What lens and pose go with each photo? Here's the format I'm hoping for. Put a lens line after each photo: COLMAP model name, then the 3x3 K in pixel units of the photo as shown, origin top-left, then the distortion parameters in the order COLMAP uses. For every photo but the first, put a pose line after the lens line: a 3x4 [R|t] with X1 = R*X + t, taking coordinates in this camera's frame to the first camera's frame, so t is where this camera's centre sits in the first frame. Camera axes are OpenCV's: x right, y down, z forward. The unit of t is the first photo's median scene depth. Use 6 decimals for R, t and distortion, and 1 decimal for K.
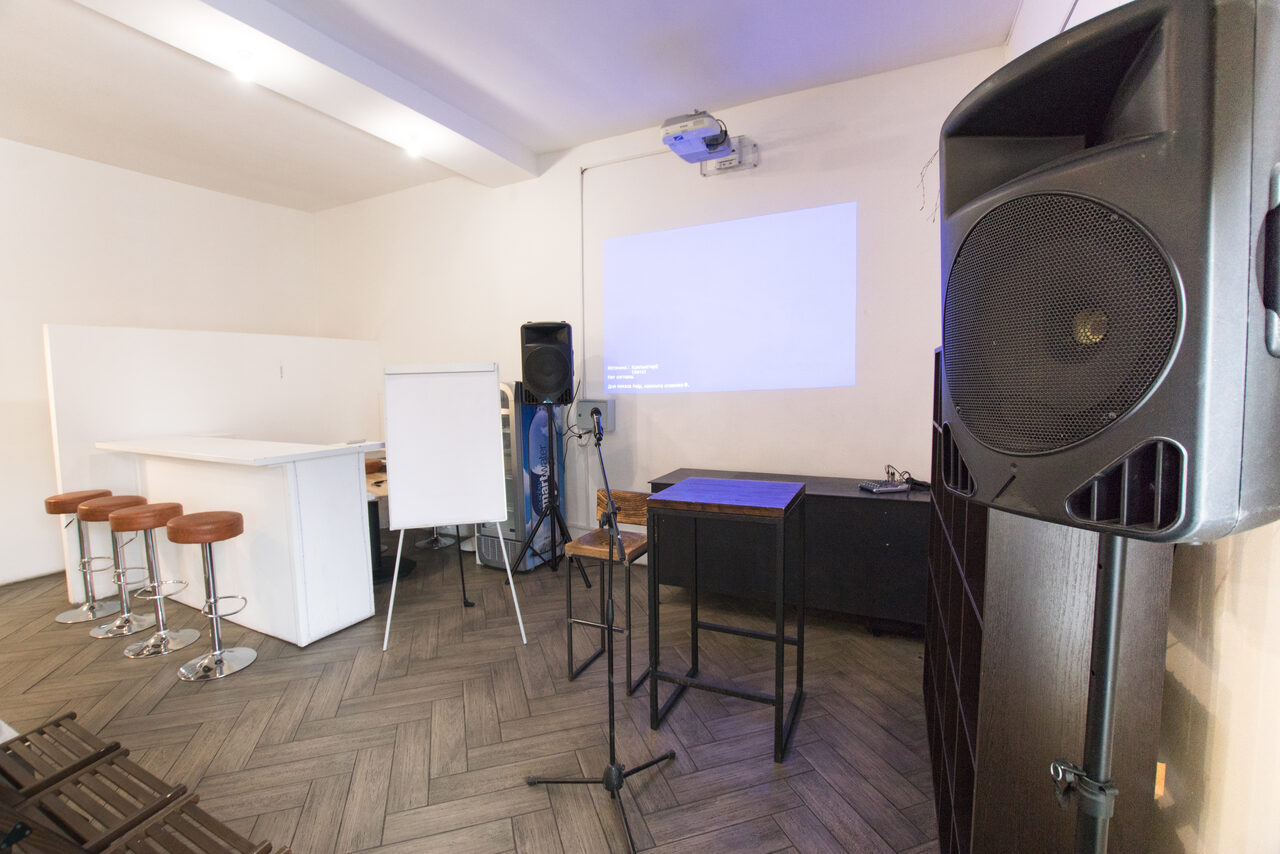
lens RADIAL K [[530.2, 0, 640.0], [0, 530.2, 427.0], [0, 0, 1]] dist [-0.001241, -0.000078]
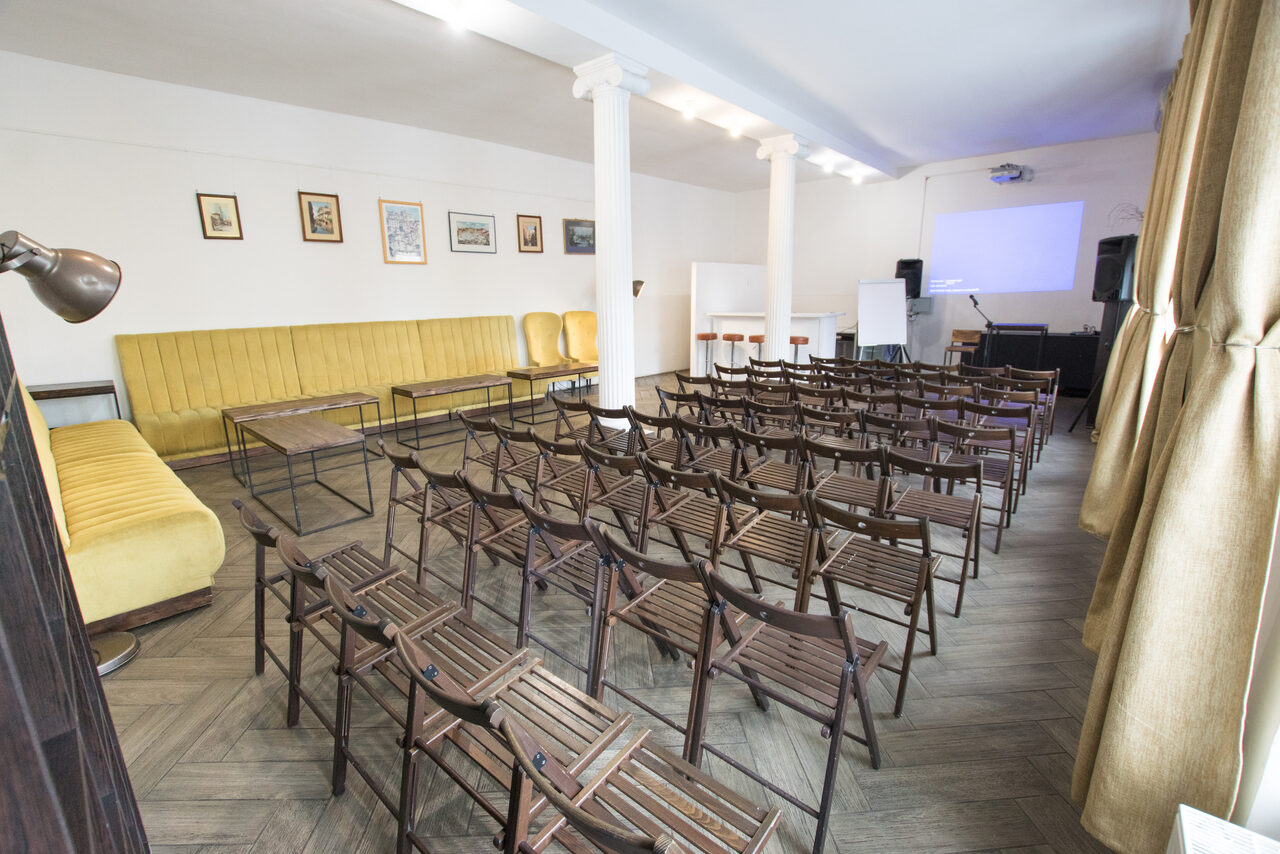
lens RADIAL K [[550.0, 0, 640.0], [0, 550.0, 427.0], [0, 0, 1]] dist [-0.023150, 0.000040]
pose [[0.969354, 0.055931, -0.239216, -0.619288], [-0.023169, 0.990212, 0.137635, 0.179022], [0.244573, -0.127875, 0.961162, -1.344700]]
